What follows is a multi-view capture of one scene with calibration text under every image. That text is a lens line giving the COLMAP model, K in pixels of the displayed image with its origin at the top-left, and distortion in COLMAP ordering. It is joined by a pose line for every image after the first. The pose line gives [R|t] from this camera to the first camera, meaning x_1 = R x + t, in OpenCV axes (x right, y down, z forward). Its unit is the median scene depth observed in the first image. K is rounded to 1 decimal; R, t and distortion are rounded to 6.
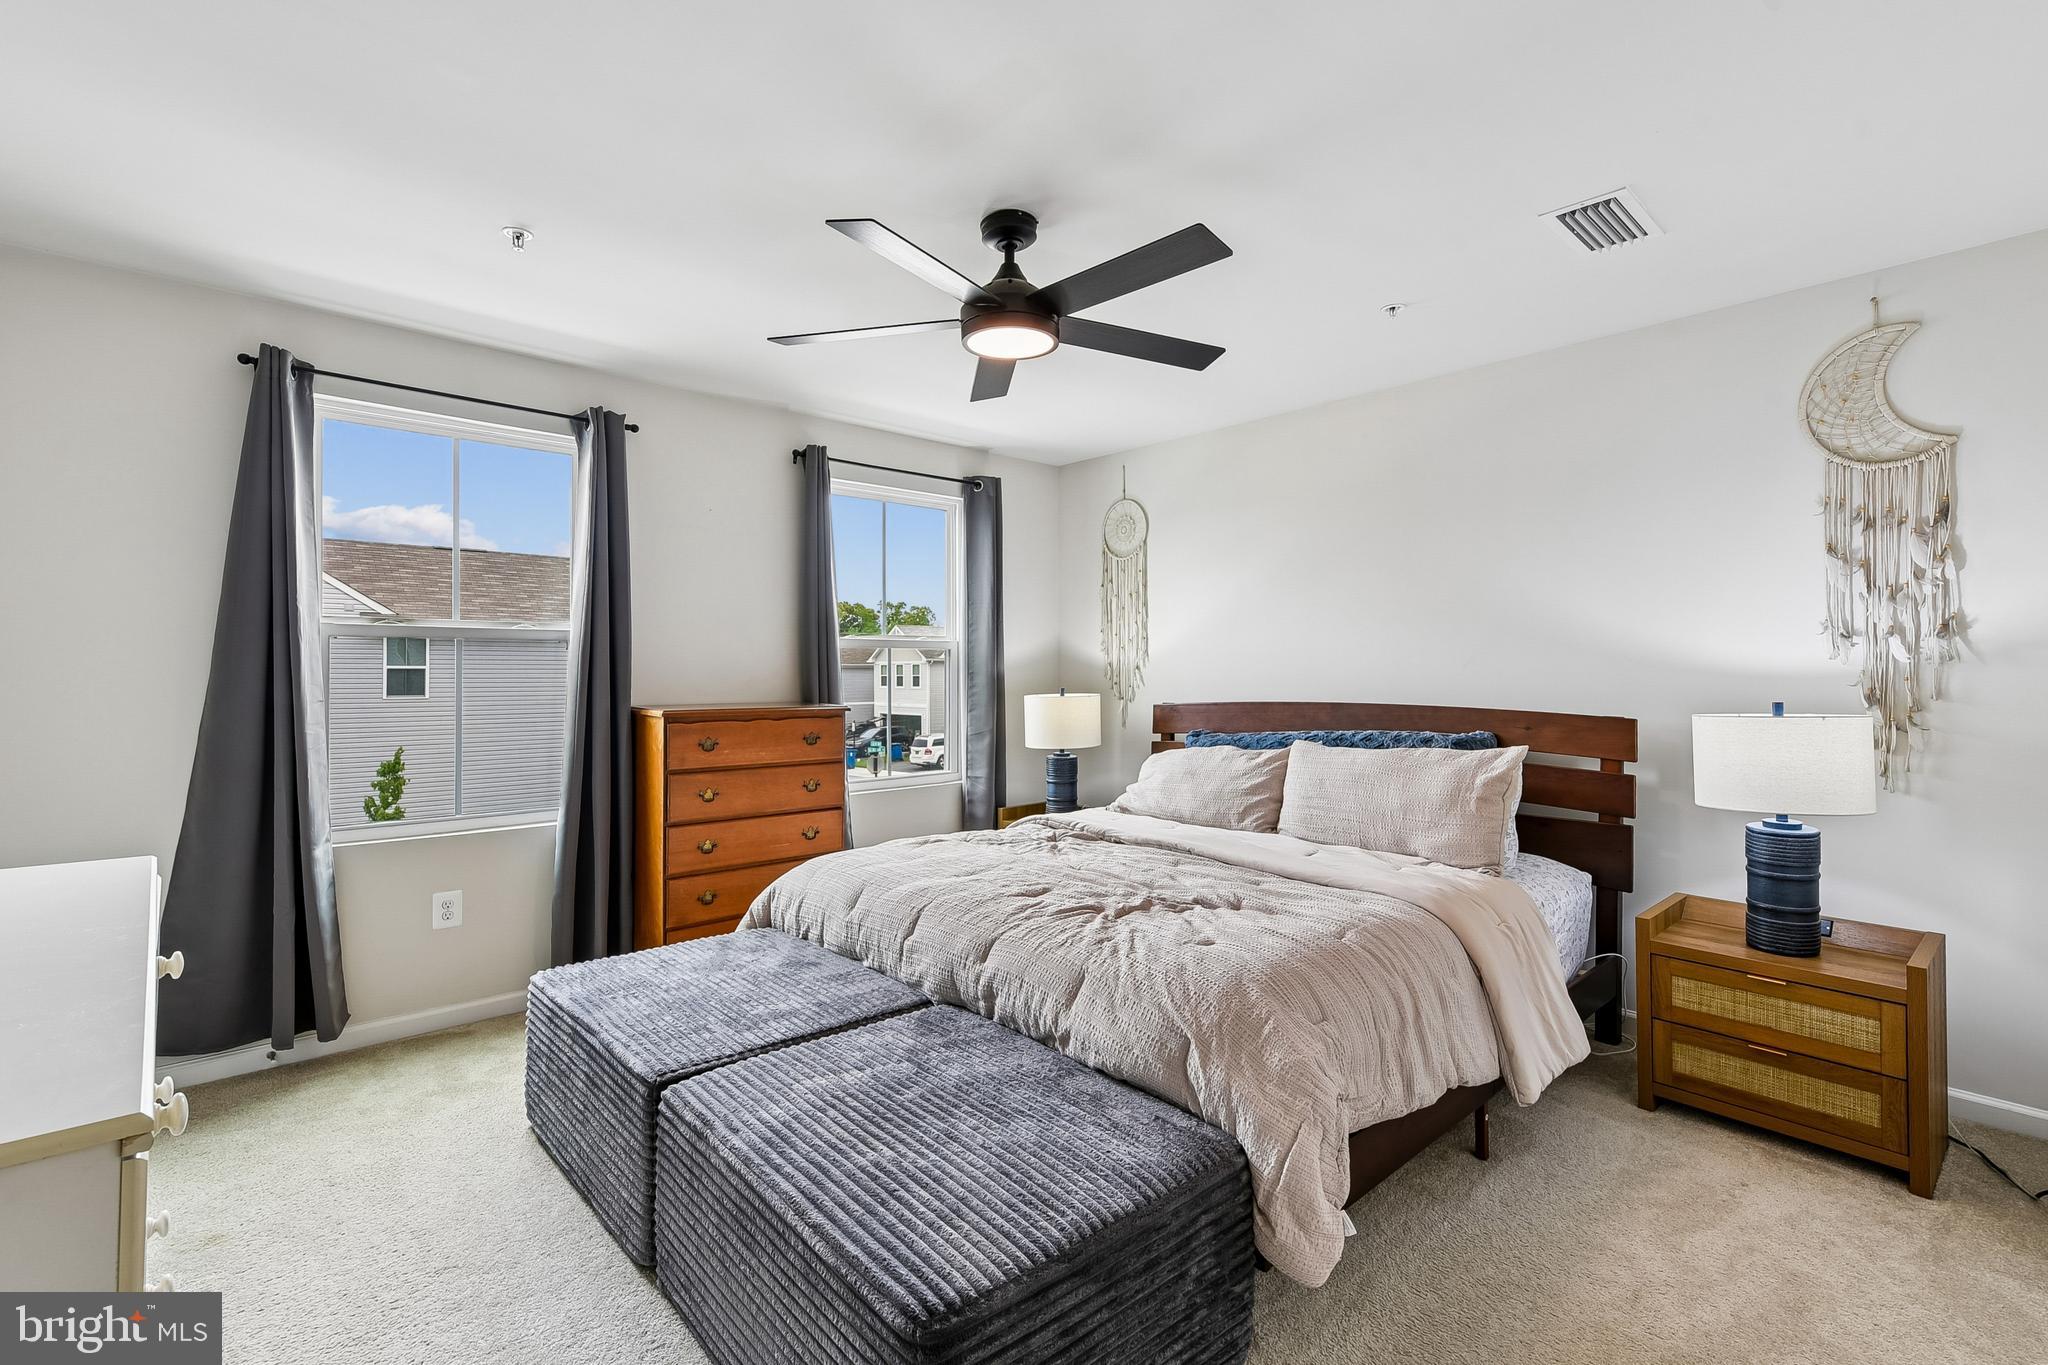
lens RADIAL K [[897.5, 0, 1017.3], [0, 897.5, 680.6], [0, 0, 1]] dist [0.002245, -0.000296]
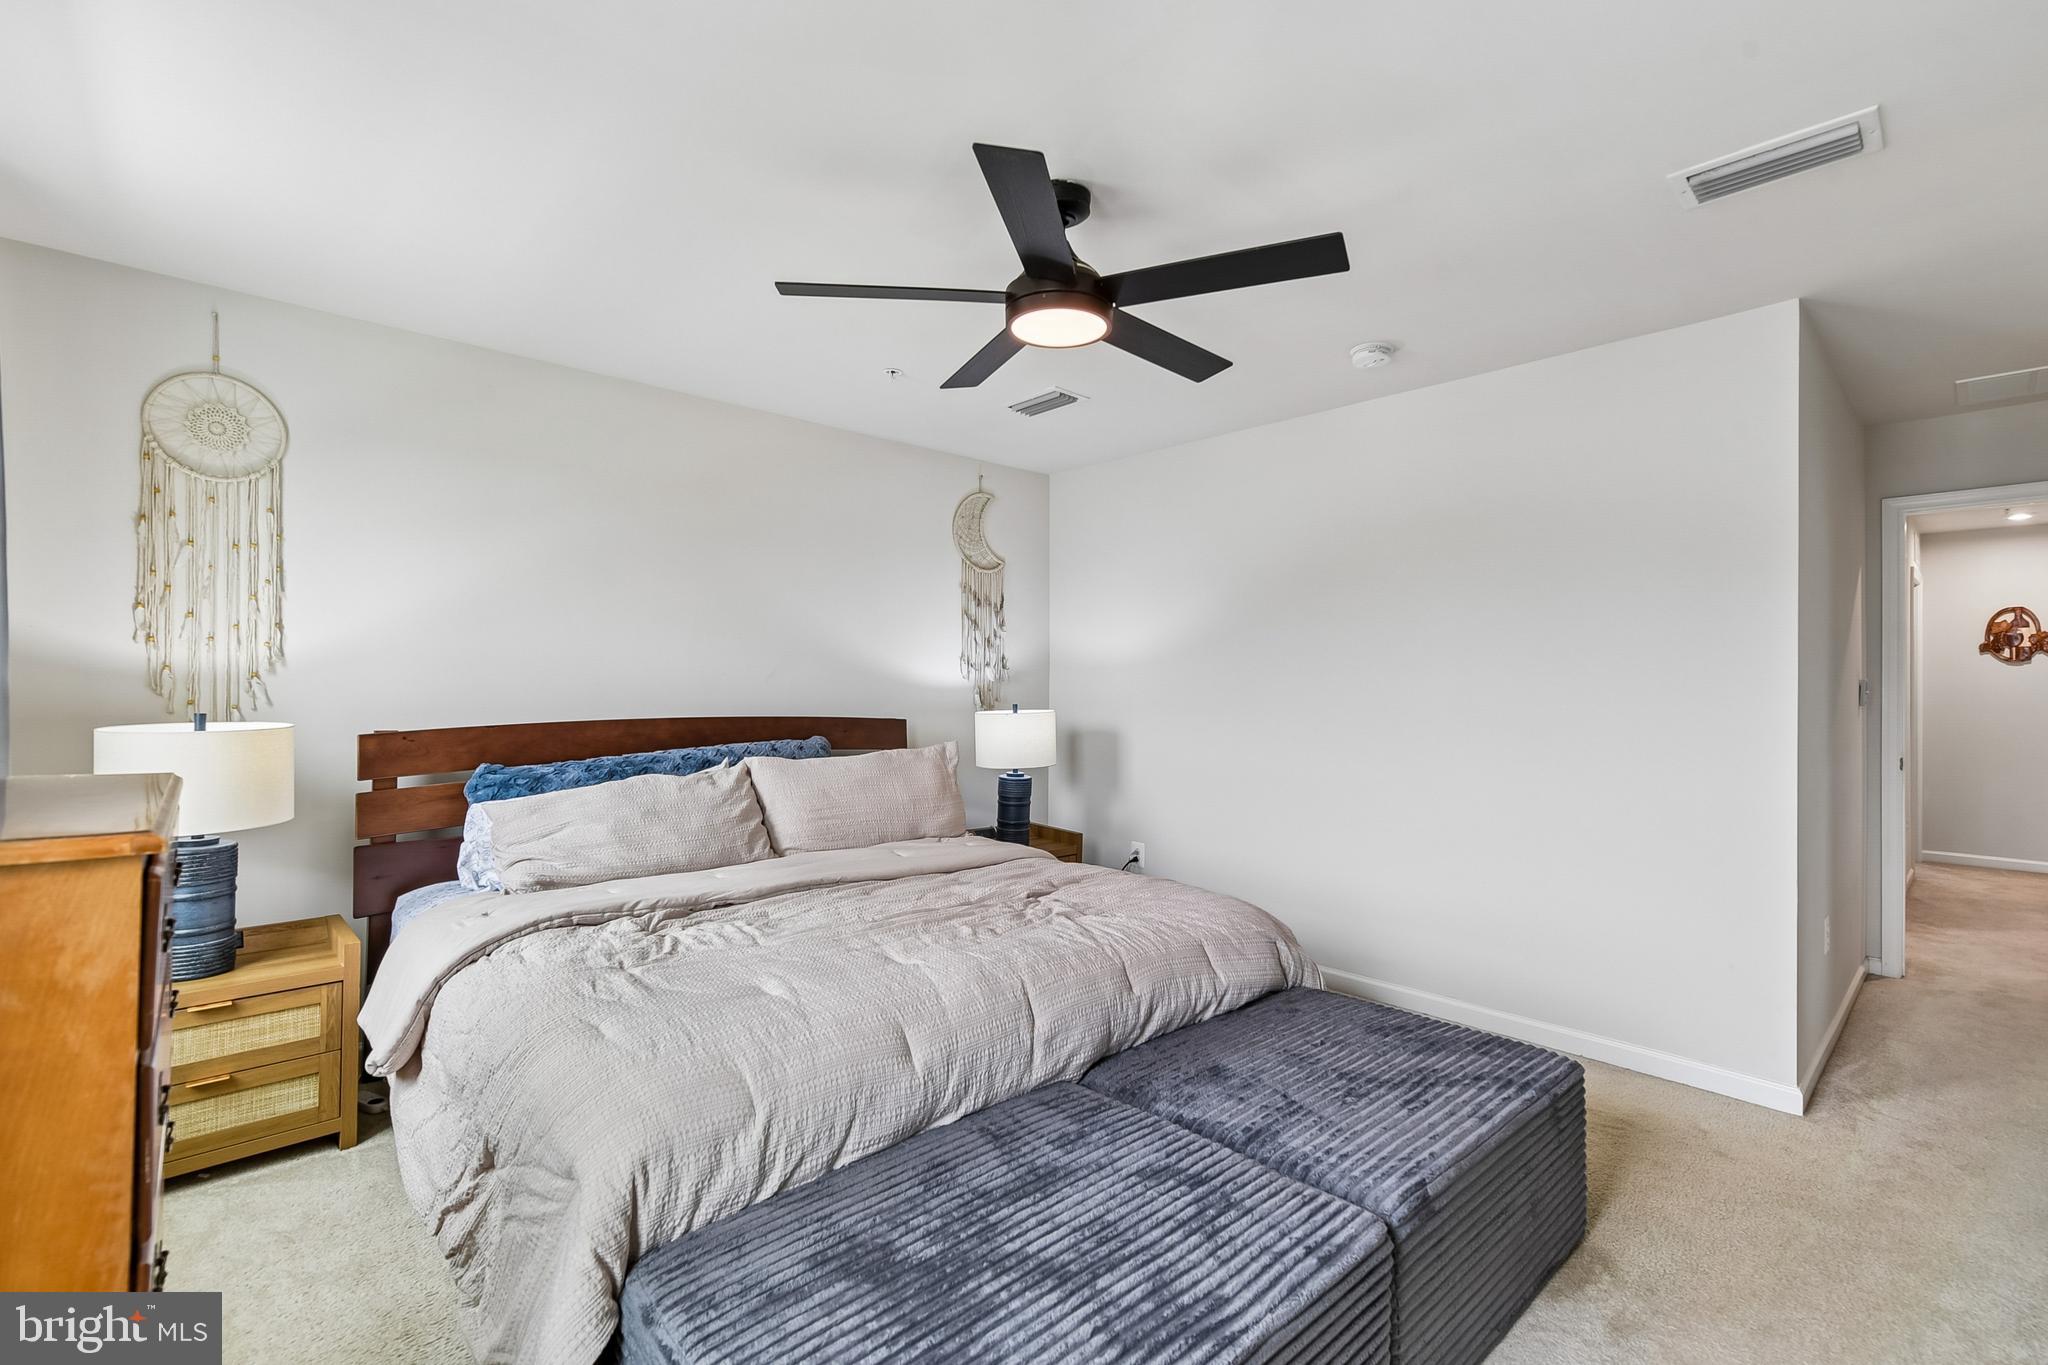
lens RADIAL K [[897.5, 0, 1059.6], [0, 897.5, 678.0], [0, 0, 1]] dist [0.002245, -0.000296]
pose [[-0.021675, 0.009207, 0.999723, -0.710075], [0.001802, 0.999956, -0.009170, -0.008509], [-0.999763, 0.001603, -0.021690, 0.770520]]
